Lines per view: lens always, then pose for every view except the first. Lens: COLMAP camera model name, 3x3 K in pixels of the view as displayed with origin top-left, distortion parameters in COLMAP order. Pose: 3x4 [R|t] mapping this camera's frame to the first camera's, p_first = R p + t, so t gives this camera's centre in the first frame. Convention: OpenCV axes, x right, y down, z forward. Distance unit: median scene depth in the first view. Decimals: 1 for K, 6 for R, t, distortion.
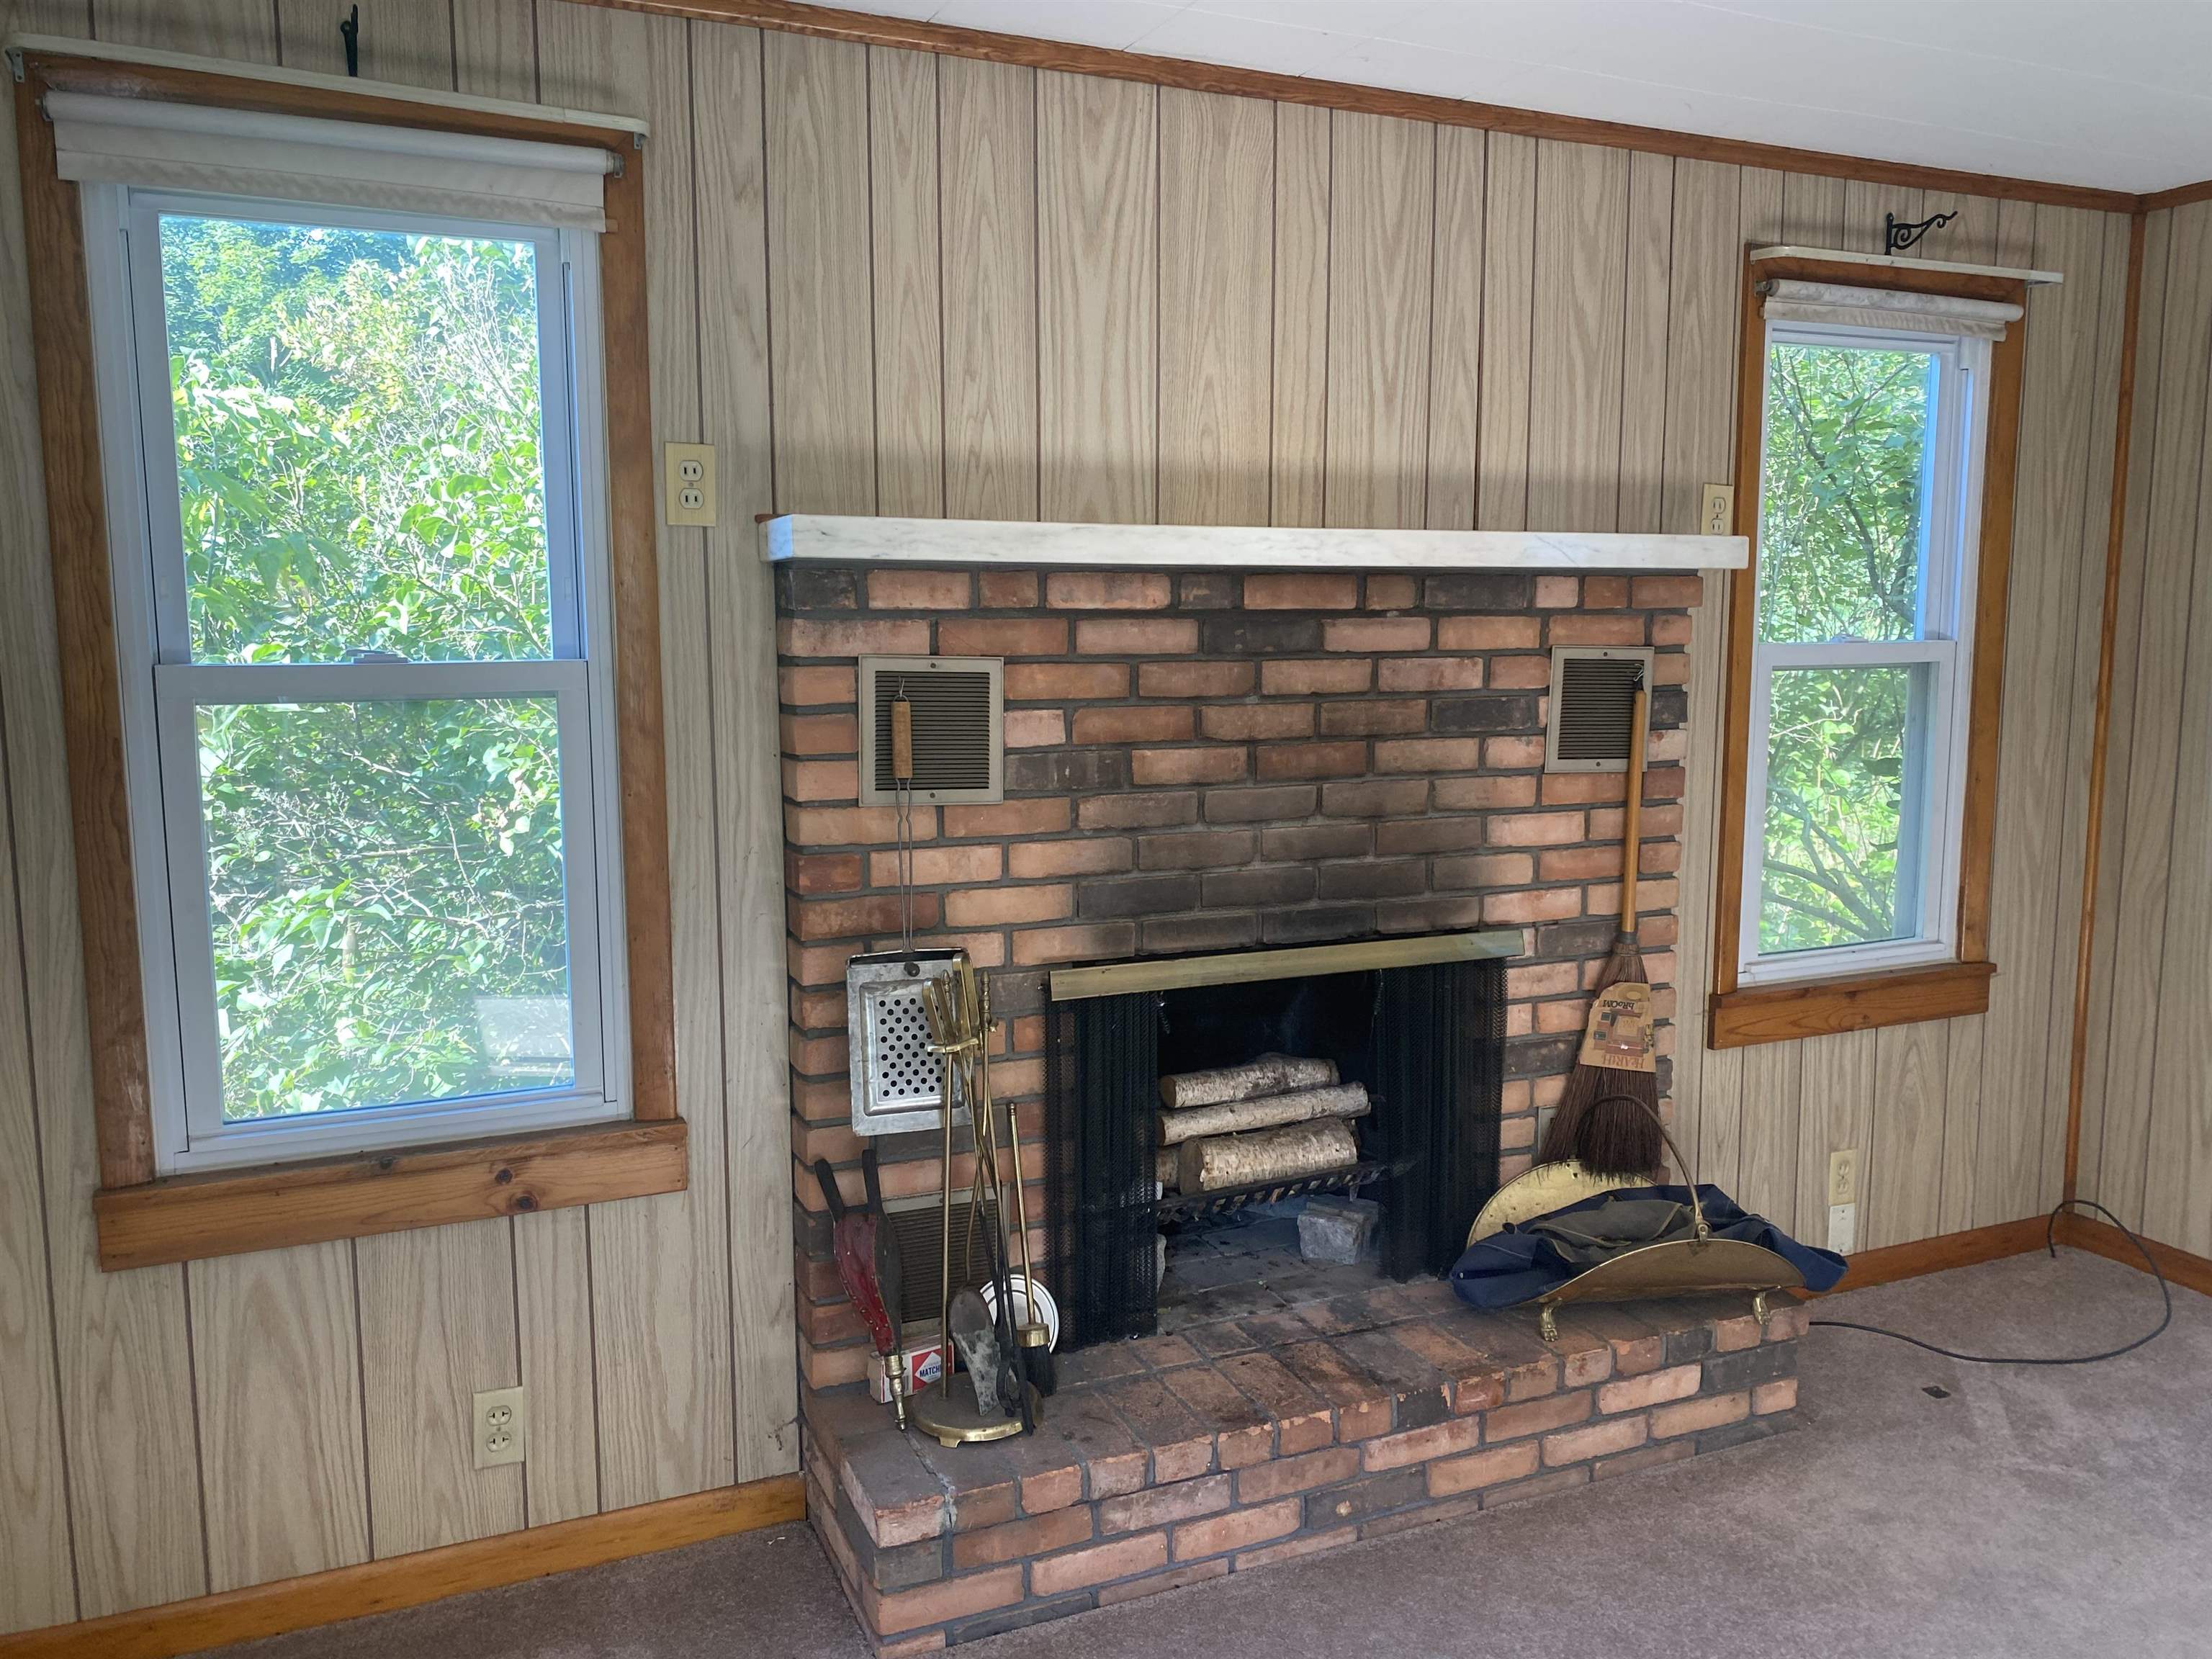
lens RADIAL K [[1711.3, 0, 1171.6], [0, 1711.3, 832.0], [0, 0, 1]] dist [0.067816, -0.075407]
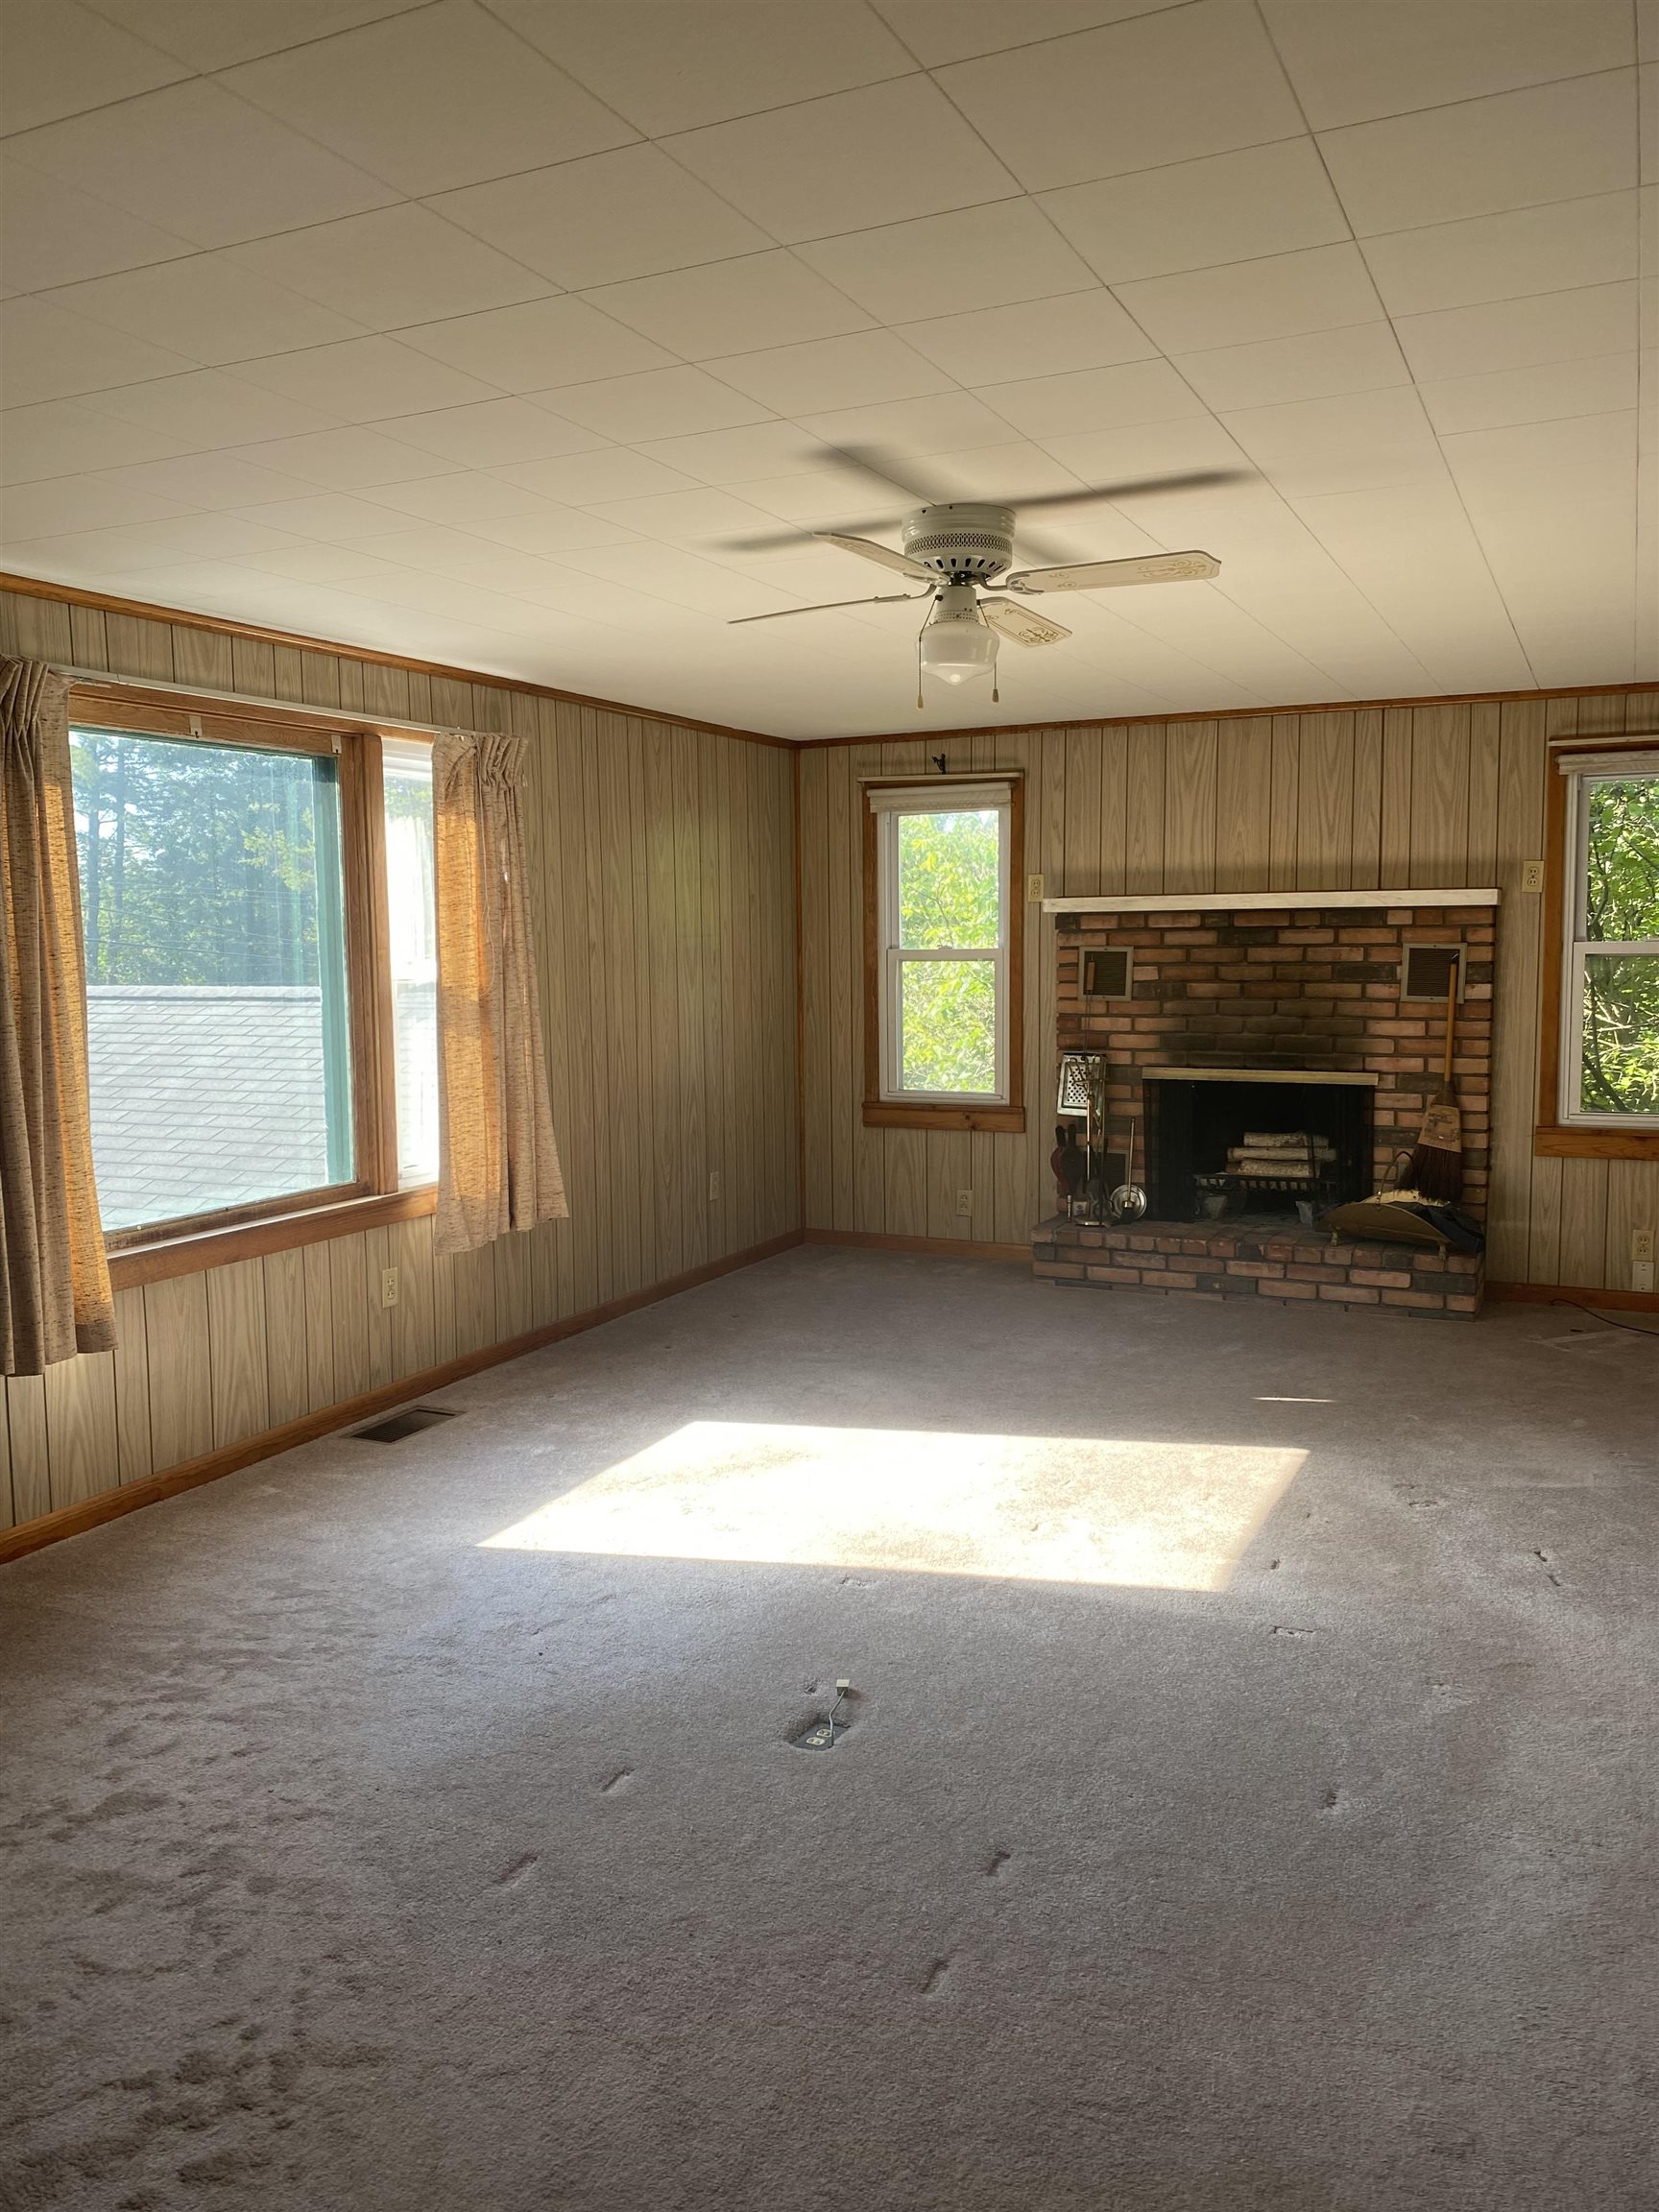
lens RADIAL K [[1711.3, 0, 820.0], [0, 1711.3, 1110.3], [0, 0, 1]] dist [0.067816, -0.075407]
pose [[0.652921, 0.071578, -0.754036, 1.482759], [-0.087545, 0.995984, 0.018740, 0.132986], [0.752349, 0.053776, 0.656566, -1.013416]]
